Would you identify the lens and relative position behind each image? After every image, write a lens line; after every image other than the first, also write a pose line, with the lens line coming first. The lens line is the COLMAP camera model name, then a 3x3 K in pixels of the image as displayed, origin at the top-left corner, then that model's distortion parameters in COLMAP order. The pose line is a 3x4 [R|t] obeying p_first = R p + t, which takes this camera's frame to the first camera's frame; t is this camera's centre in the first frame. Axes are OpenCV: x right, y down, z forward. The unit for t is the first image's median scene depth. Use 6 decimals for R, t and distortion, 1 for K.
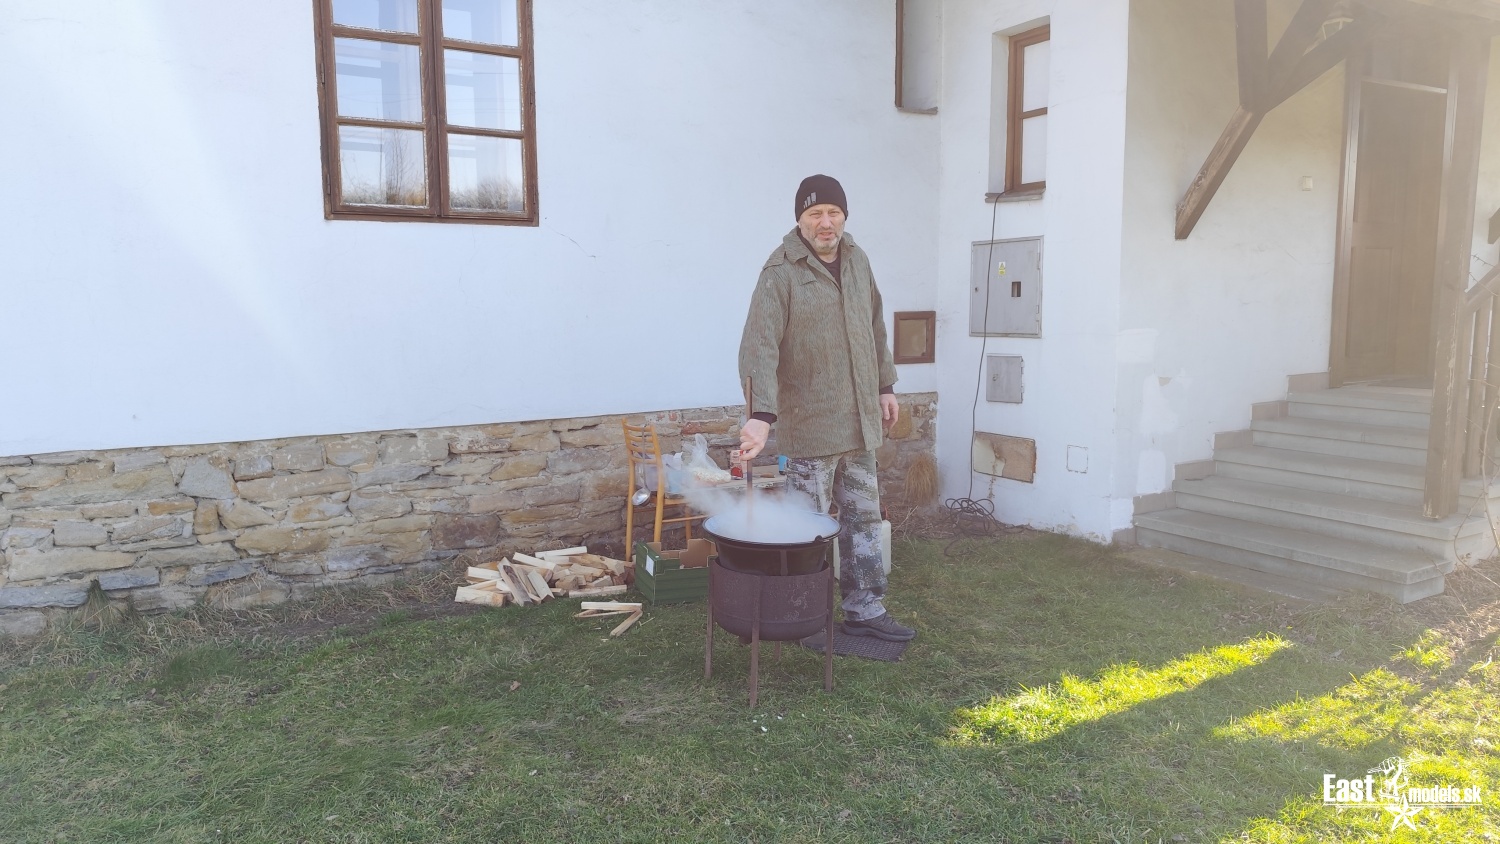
lens RADIAL K [[1002.2, 0, 750.0], [0, 1002.2, 422.0], [0, 0, 1]] dist [-0.002131, -0.002894]
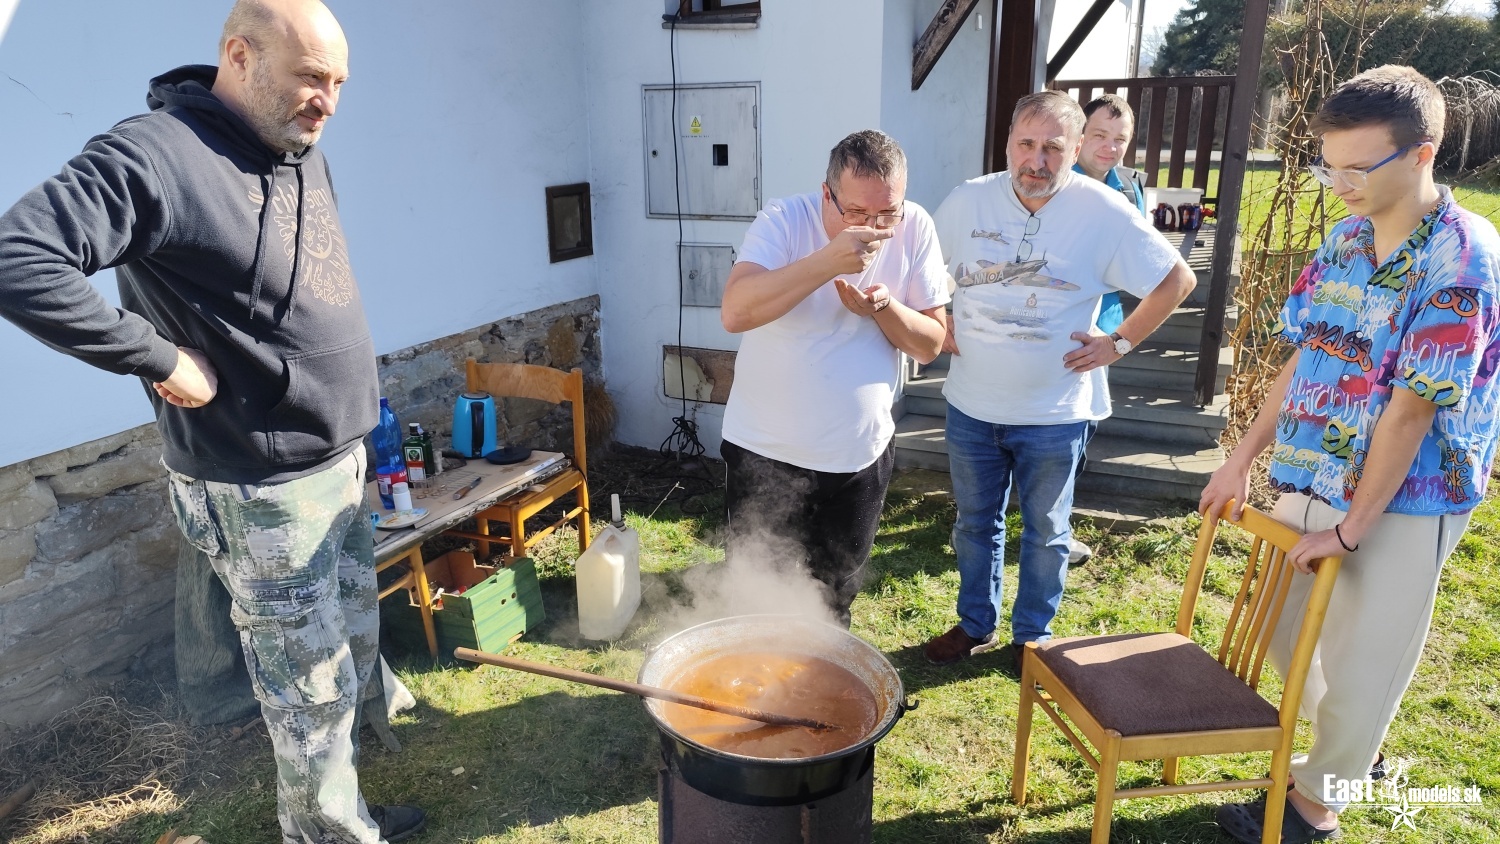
lens RADIAL K [[1002.2, 0, 750.0], [0, 1002.2, 422.0], [0, 0, 1]] dist [-0.002131, -0.002894]
pose [[0.825279, -0.163639, 0.540498, -0.146391], [0.069359, 0.979222, 0.190562, -0.076761], [-0.560450, -0.119778, 0.819481, 0.349862]]
